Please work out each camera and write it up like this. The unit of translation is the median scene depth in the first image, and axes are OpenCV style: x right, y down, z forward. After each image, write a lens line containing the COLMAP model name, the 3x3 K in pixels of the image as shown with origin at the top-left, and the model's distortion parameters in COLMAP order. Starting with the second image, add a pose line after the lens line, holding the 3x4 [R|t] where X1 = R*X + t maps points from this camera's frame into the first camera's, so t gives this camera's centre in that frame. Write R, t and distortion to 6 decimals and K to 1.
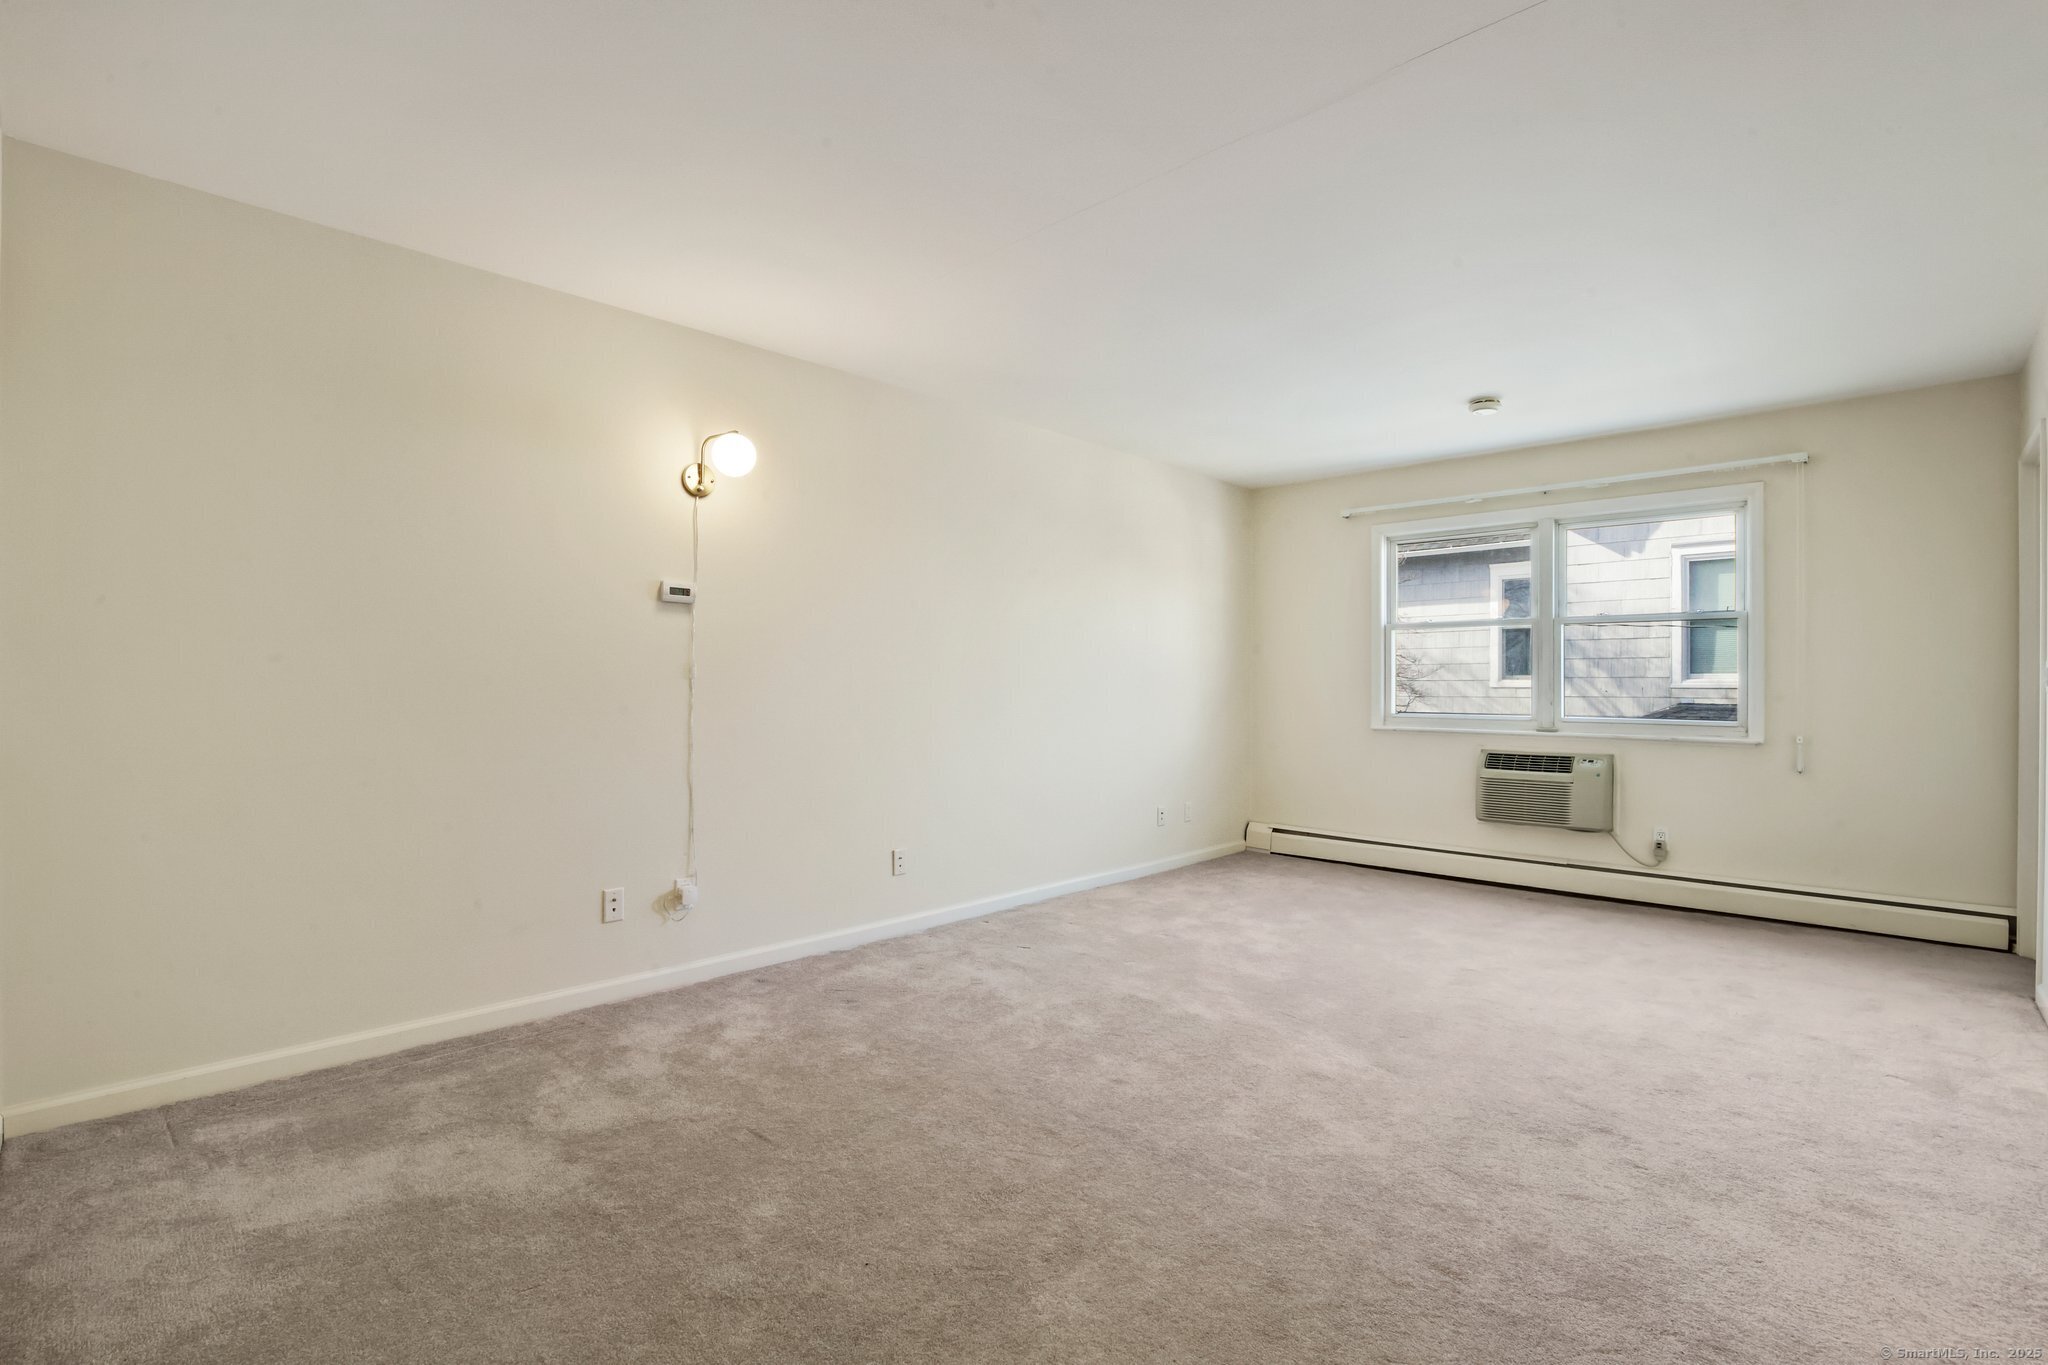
lens RADIAL K [[952.6, 0, 1014.6], [0, 952.6, 684.0], [0, 0, 1]] dist [-0.032396, 0.006666]
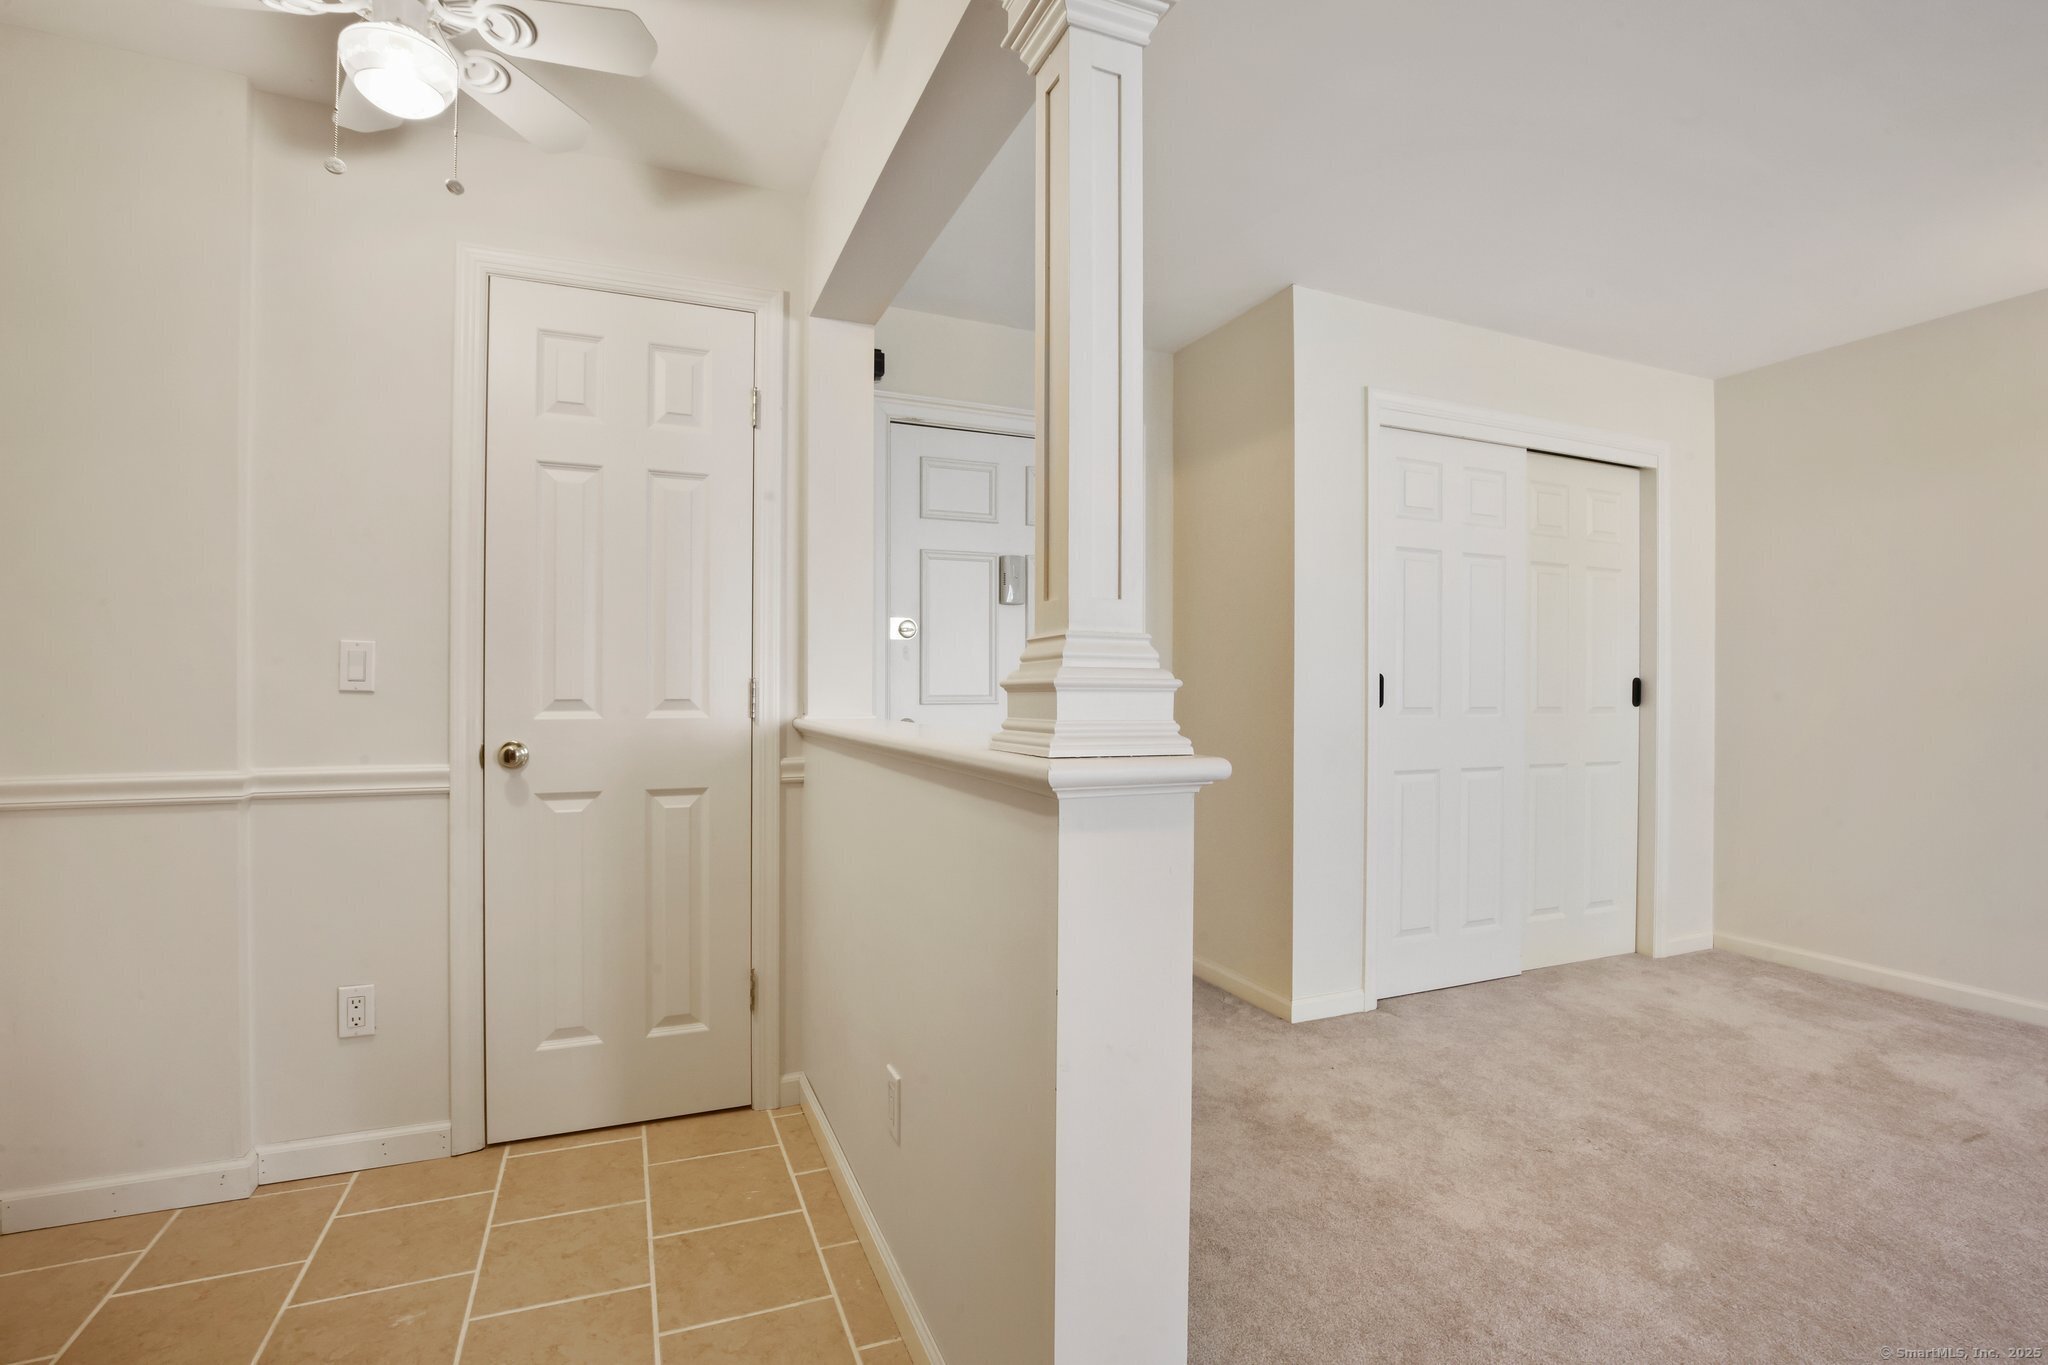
lens RADIAL K [[952.6, 0, 1026.2], [0, 952.6, 680.4], [0, 0, 1]] dist [-0.032396, 0.006666]
pose [[-0.383679, -0.013484, -0.923368, 0.532882], [-0.006025, 0.999909, -0.012098, 0.006409], [0.923447, 0.000921, -0.383726, 0.233925]]
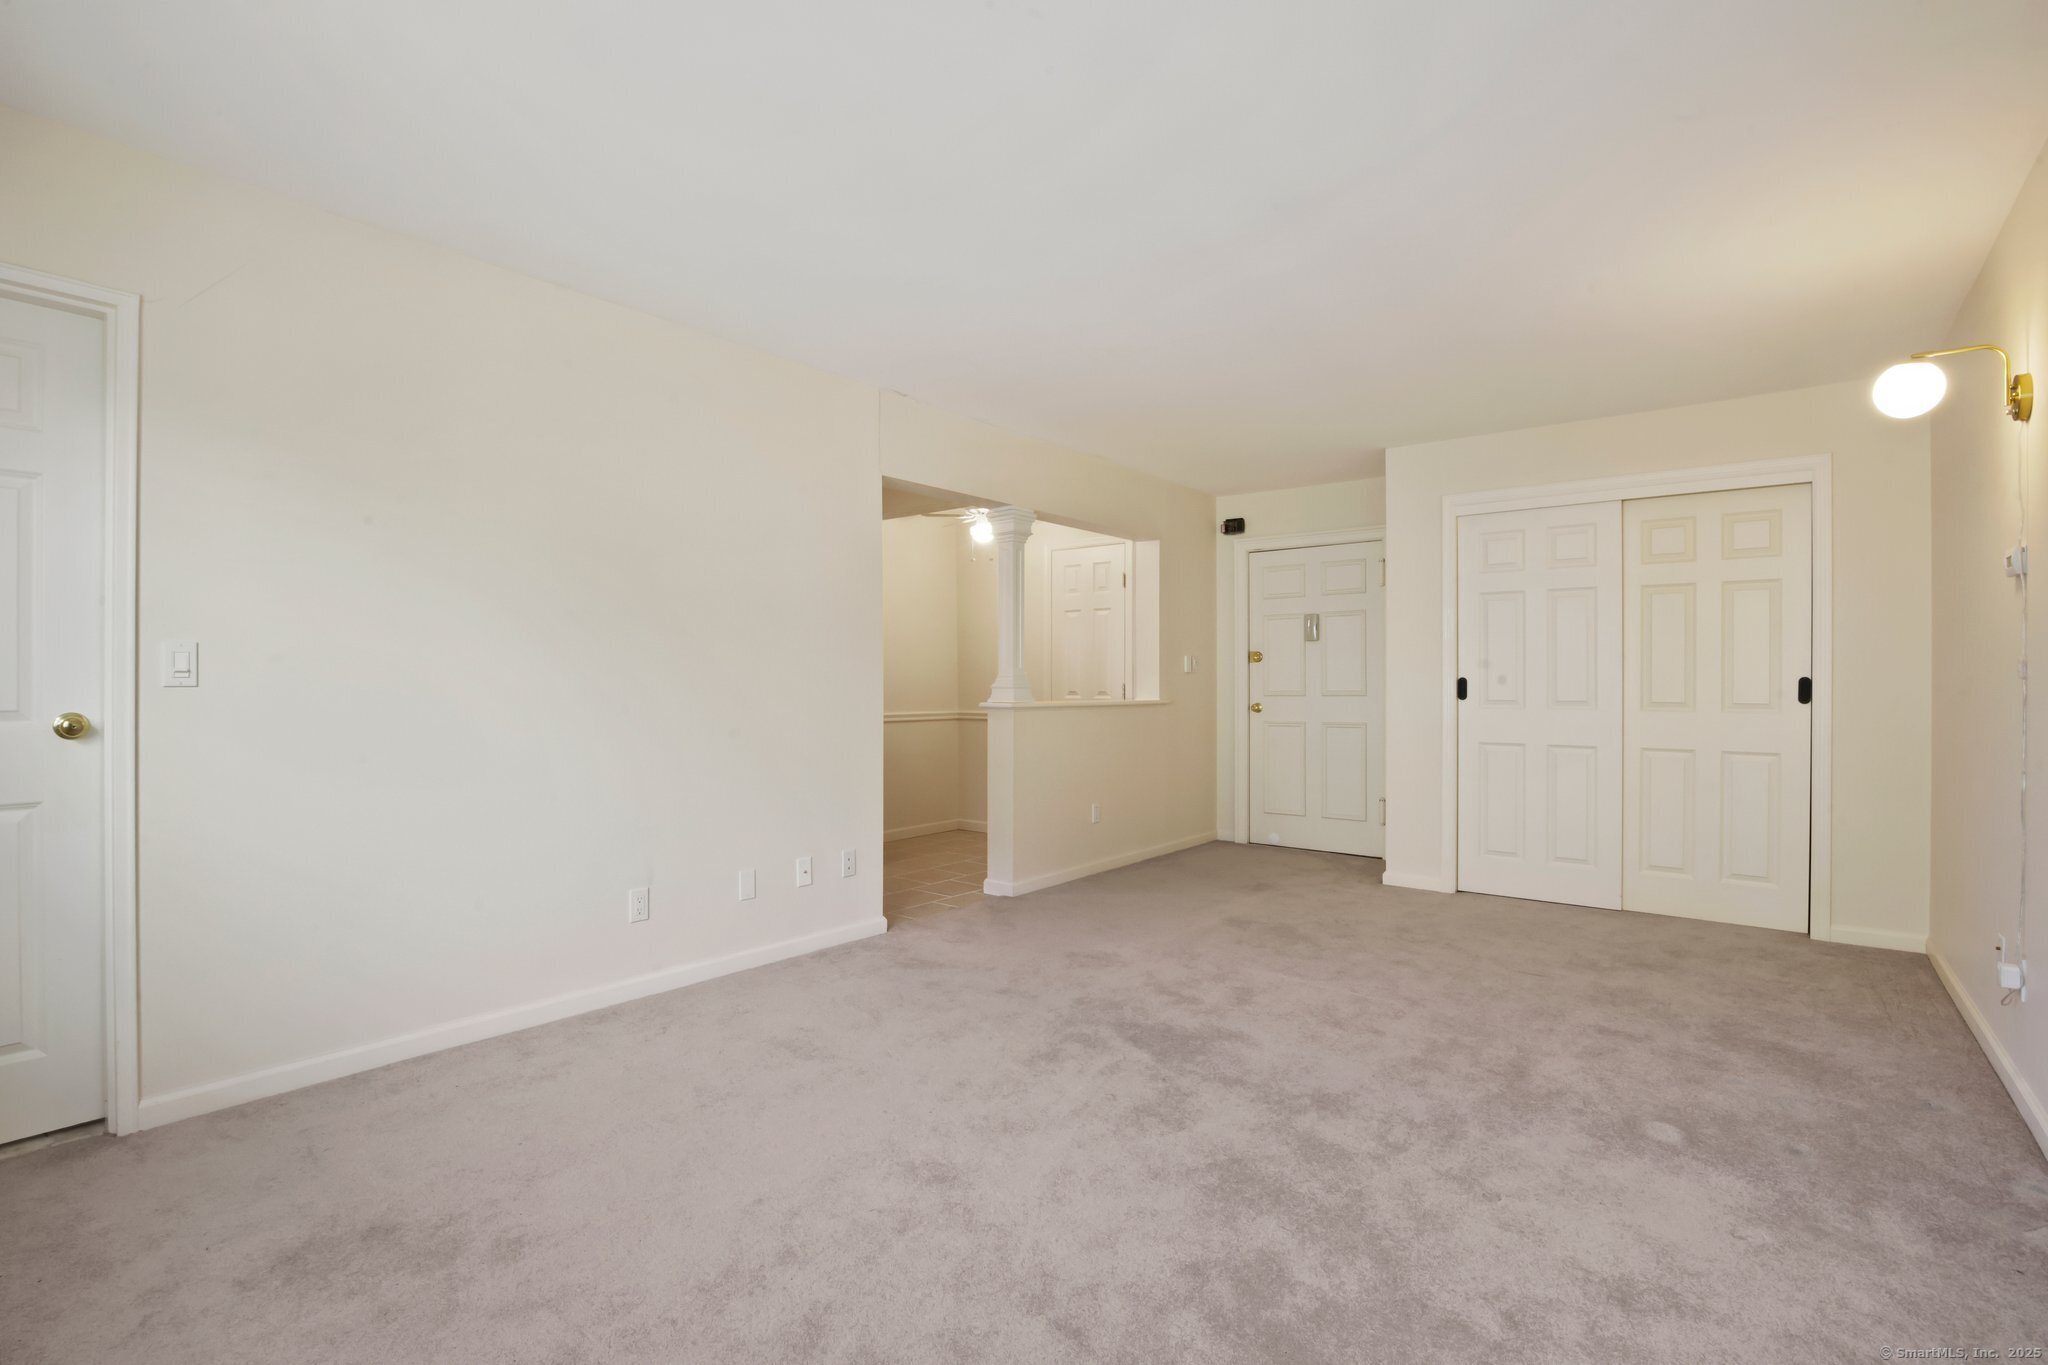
lens RADIAL K [[952.6, 0, 1014.2], [0, 952.6, 684.3], [0, 0, 1]] dist [-0.032396, 0.006666]
pose [[-0.996538, -0.006189, -0.082906, 0.372867], [-0.006059, 0.999980, -0.001813, 0.003636], [0.082915, -0.001305, -0.996556, 1.283244]]
